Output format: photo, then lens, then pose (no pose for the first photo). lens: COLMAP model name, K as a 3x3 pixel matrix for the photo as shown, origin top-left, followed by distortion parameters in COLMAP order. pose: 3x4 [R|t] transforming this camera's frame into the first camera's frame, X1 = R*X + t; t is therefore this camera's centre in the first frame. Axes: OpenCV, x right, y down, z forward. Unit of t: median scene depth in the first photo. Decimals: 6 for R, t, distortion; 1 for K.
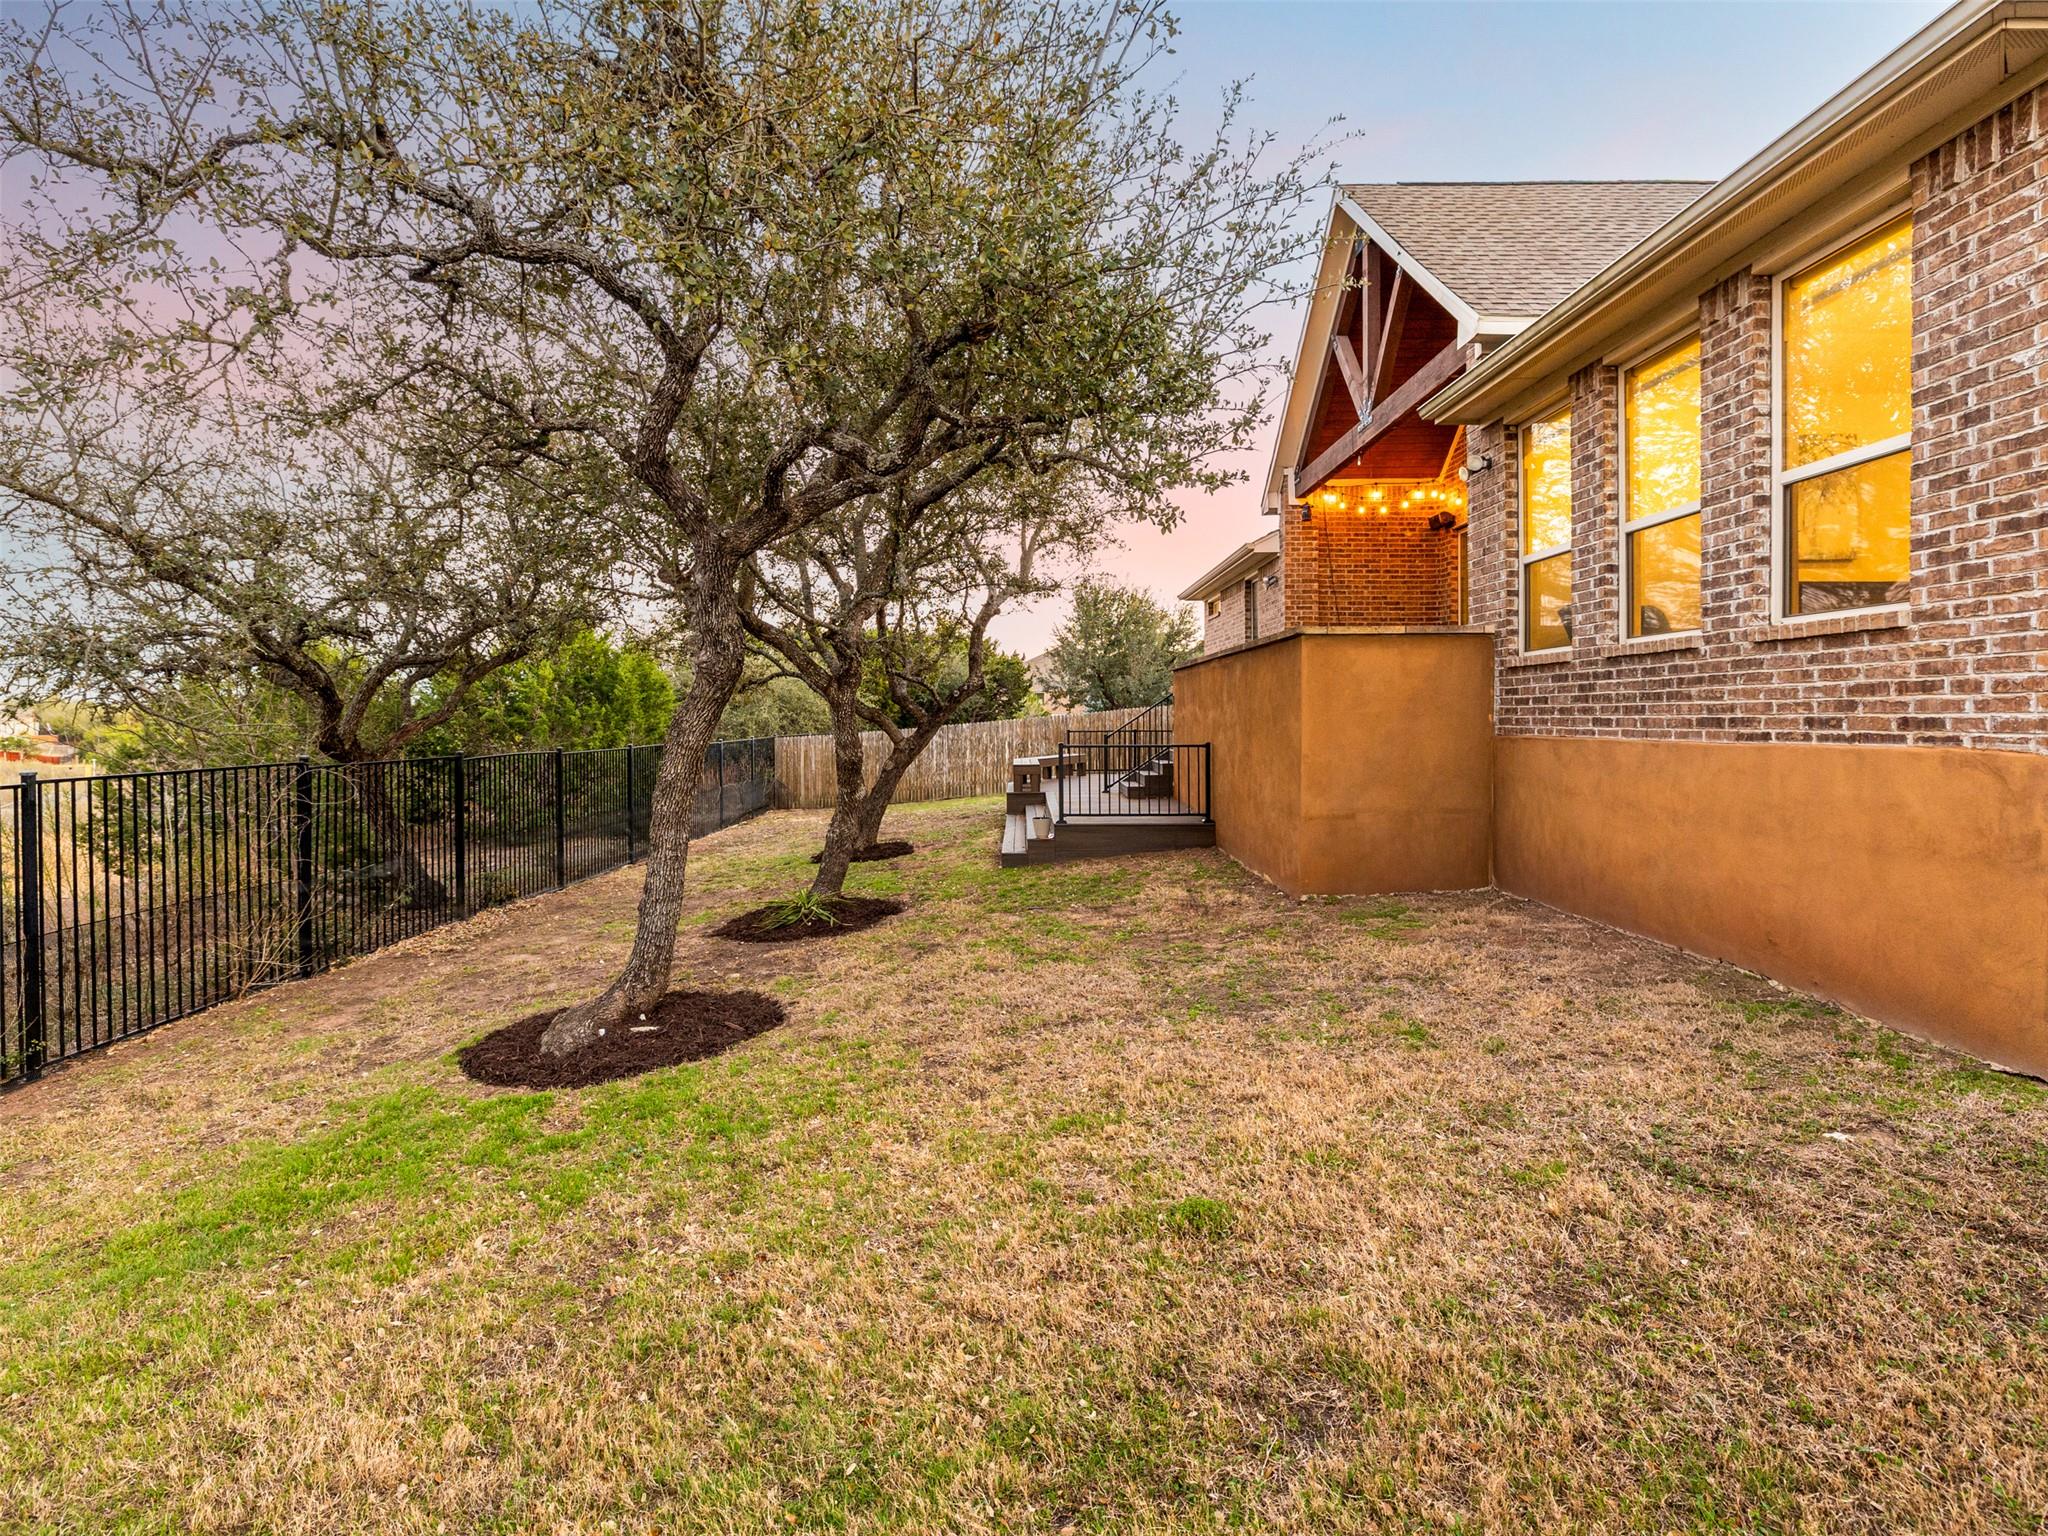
lens RADIAL K [[1009.1, 0, 998.1], [0, 1009.1, 722.9], [0, 0, 1]] dist [-0.002551, 0.000225]
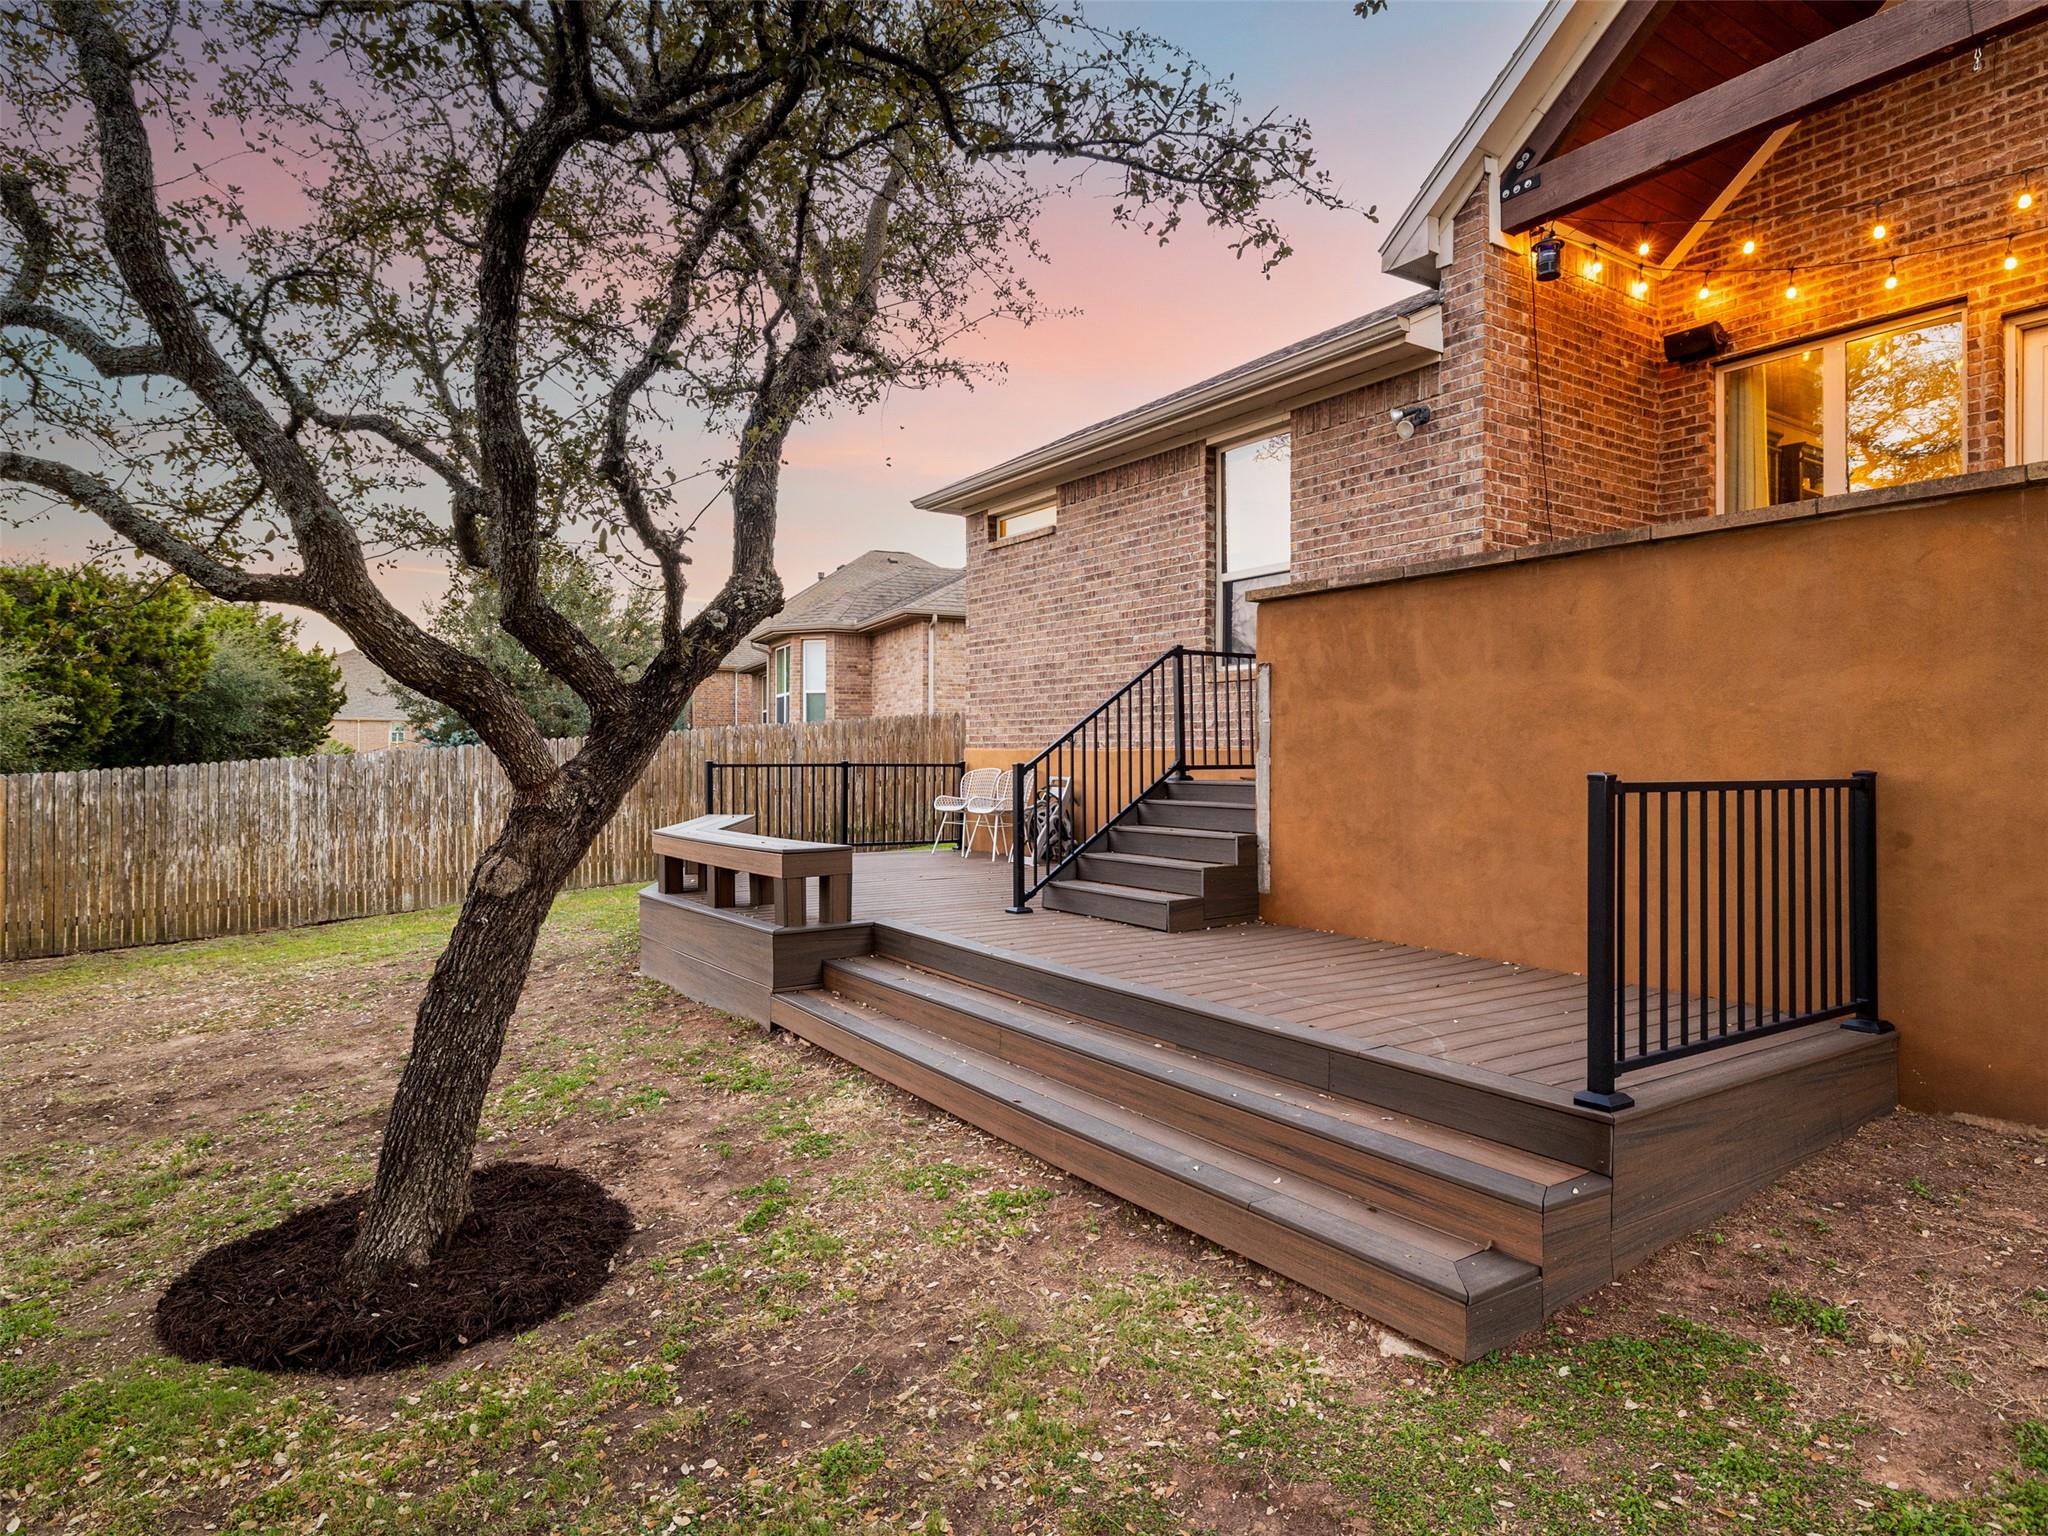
lens RADIAL K [[1181.1, 0, 1031.1], [0, 1181.1, 753.9], [0, 0, 1]] dist [-0.000046, 0.000941]
pose [[0.812652, 0.008371, 0.582690, -0.469535], [-0.000215, 0.999901, -0.014065, 0.042173], [-0.582750, 0.011305, 0.812573, 1.869977]]
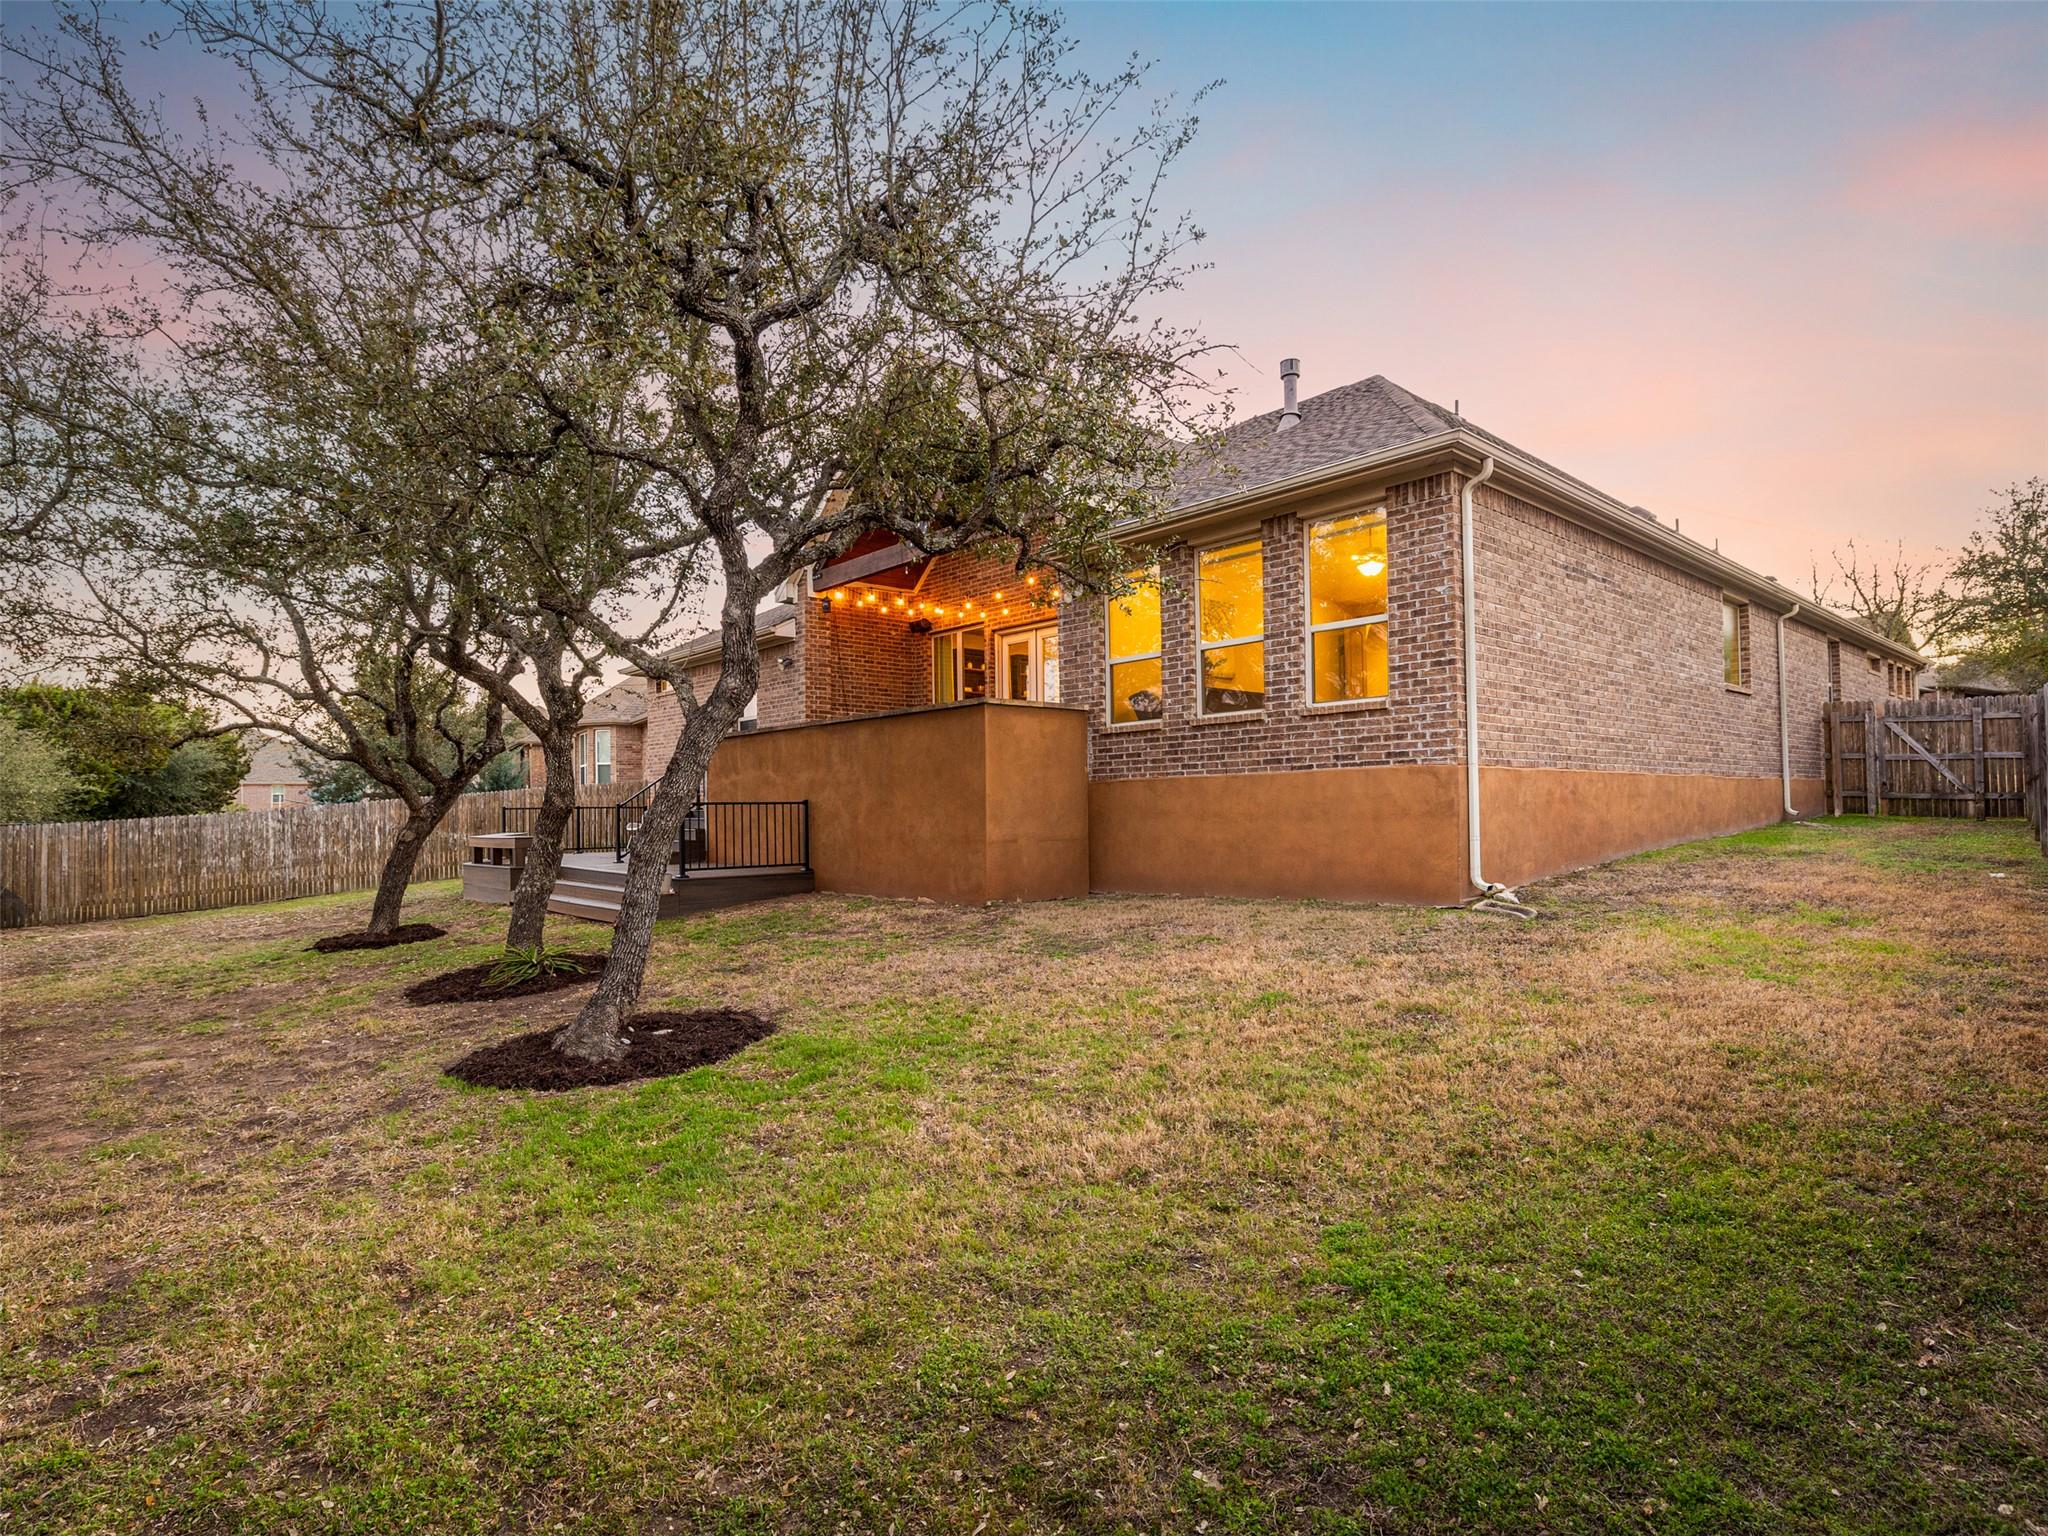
lens RADIAL K [[1072.2, 0, 1004.3], [0, 1072.2, 788.2], [0, 0, 1]] dist [0.000947, -0.000214]
pose [[0.740737, 0.007691, 0.671751, -0.947091], [0.015953, 0.999451, -0.029034, 0.097862], [-0.671605, 0.032224, 0.740208, -0.078191]]
